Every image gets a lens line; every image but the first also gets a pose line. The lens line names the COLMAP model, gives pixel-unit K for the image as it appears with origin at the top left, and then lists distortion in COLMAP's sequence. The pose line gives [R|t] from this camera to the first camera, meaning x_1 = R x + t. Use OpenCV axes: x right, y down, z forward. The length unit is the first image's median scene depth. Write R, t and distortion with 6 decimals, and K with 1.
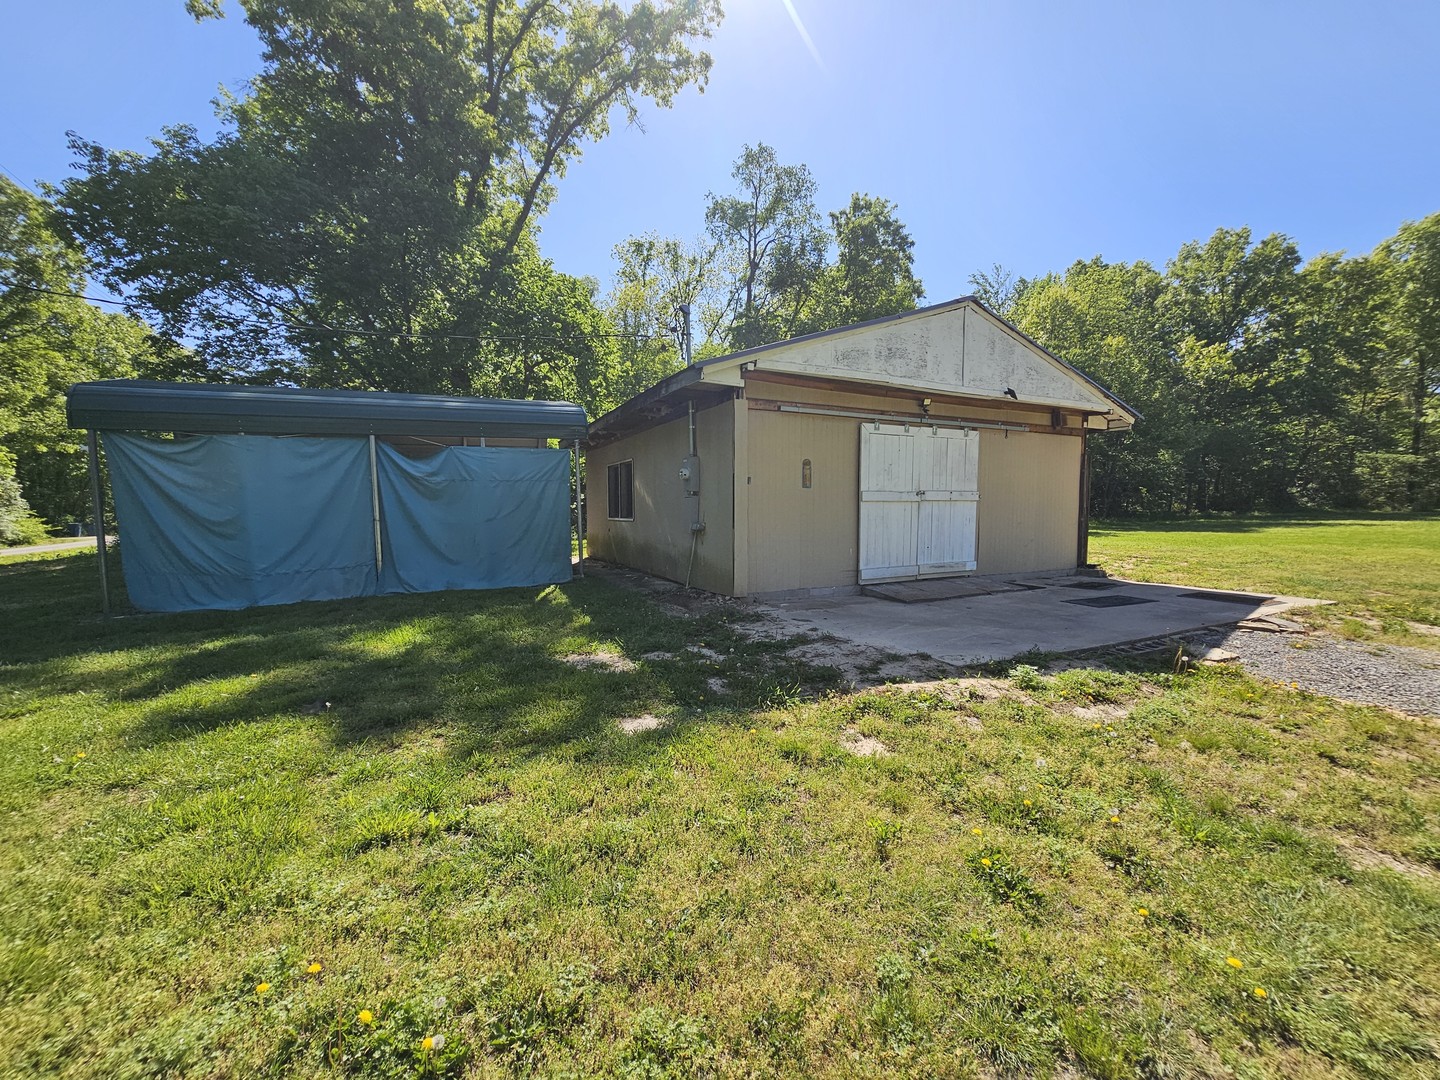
lens RADIAL K [[578.7, 0, 728.1], [0, 578.7, 542.6], [0, 0, 1]] dist [0.000780, 0.000017]
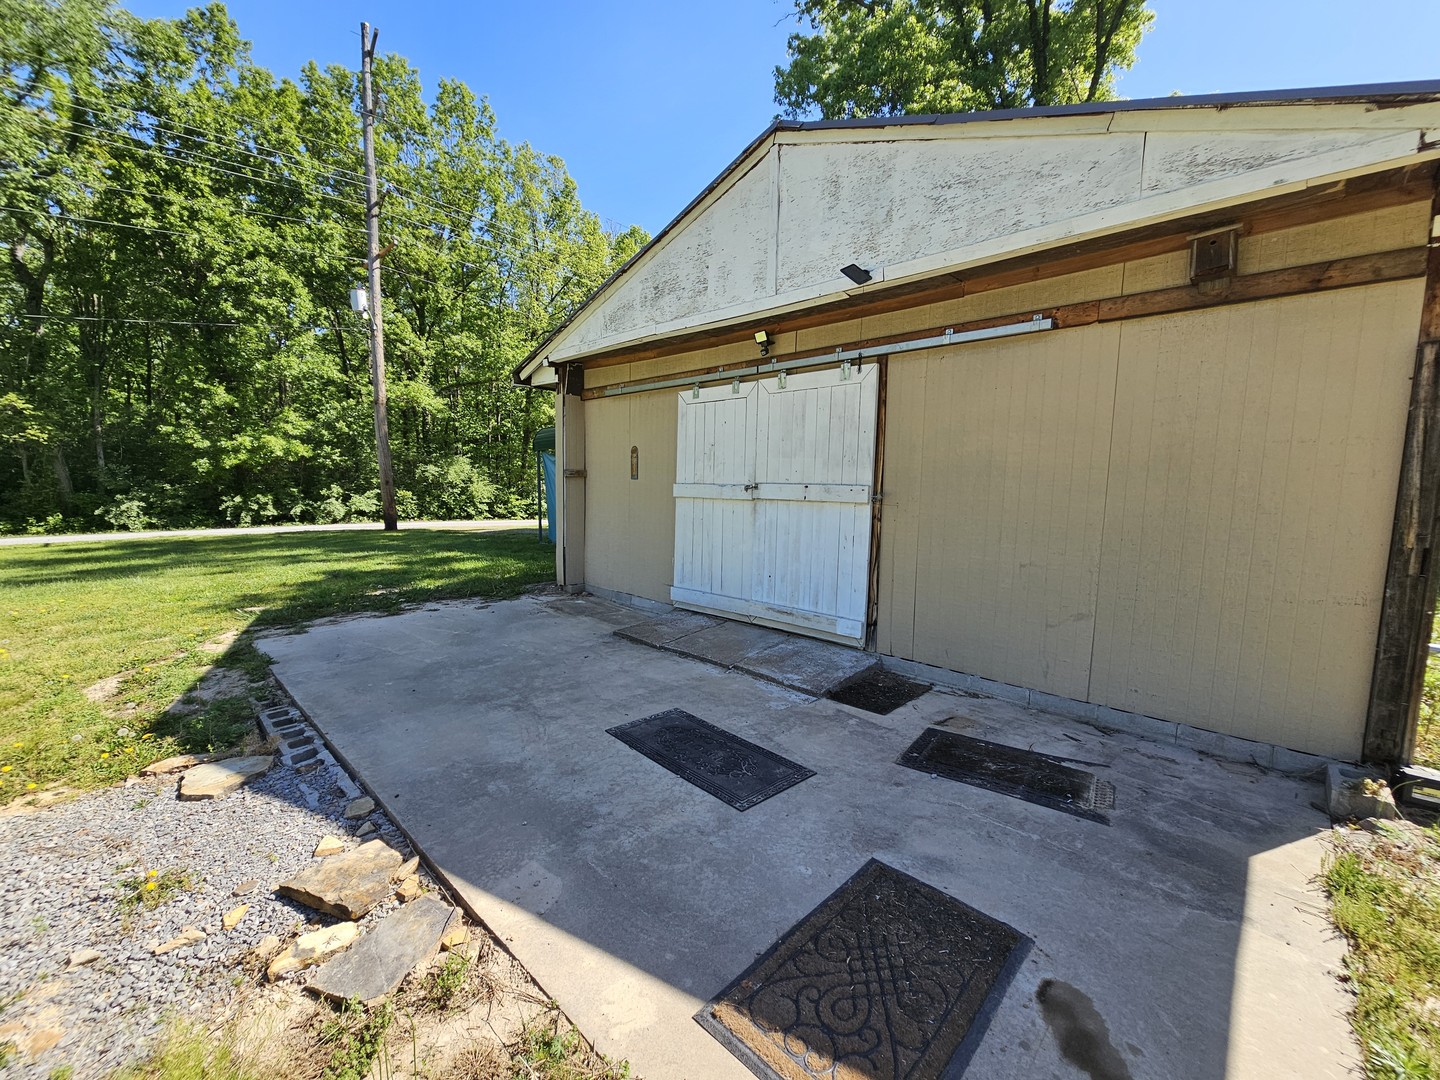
lens RADIAL K [[578.7, 0, 728.1], [0, 578.7, 542.6], [0, 0, 1]] dist [0.000780, 0.000017]
pose [[0.357195, 0.104203, -0.928199, 0.923169], [-0.073376, 0.993817, 0.083332, -0.076714], [0.931143, 0.038342, 0.362632, 0.758709]]
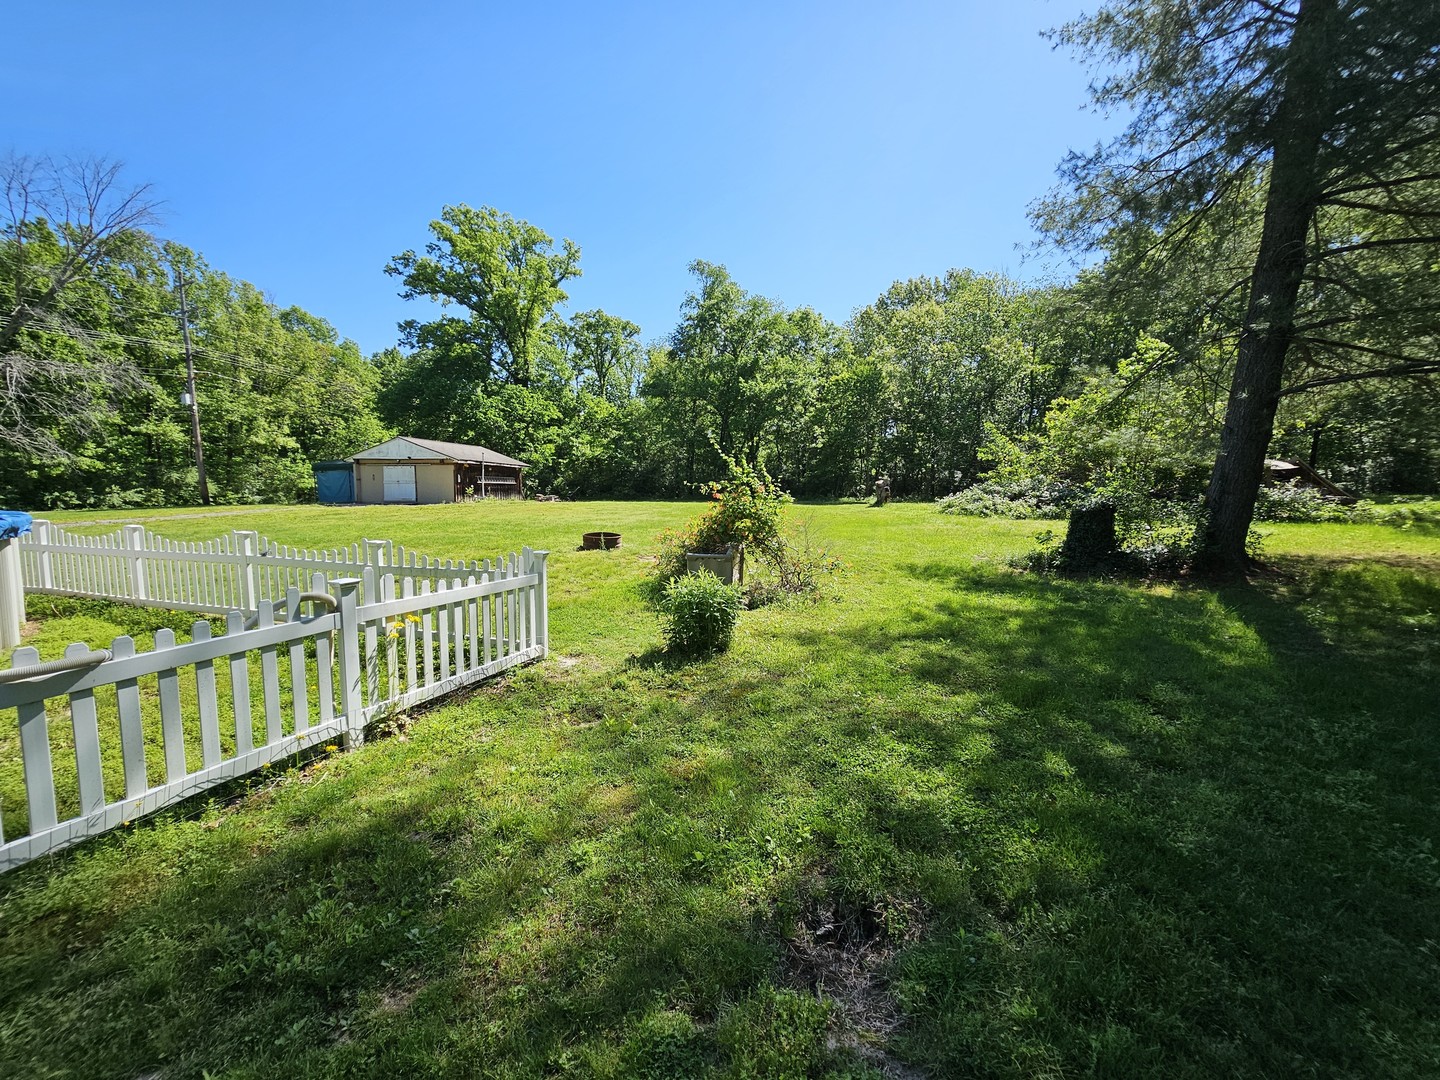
lens RADIAL K [[578.7, 0, 728.1], [0, 578.7, 542.6], [0, 0, 1]] dist [0.000780, 0.000017]
pose [[0.788993, 0.065612, -0.610888, 5.060951], [-0.045123, 0.997784, 0.048888, 0.047239], [0.612743, -0.011007, 0.790206, -0.942483]]
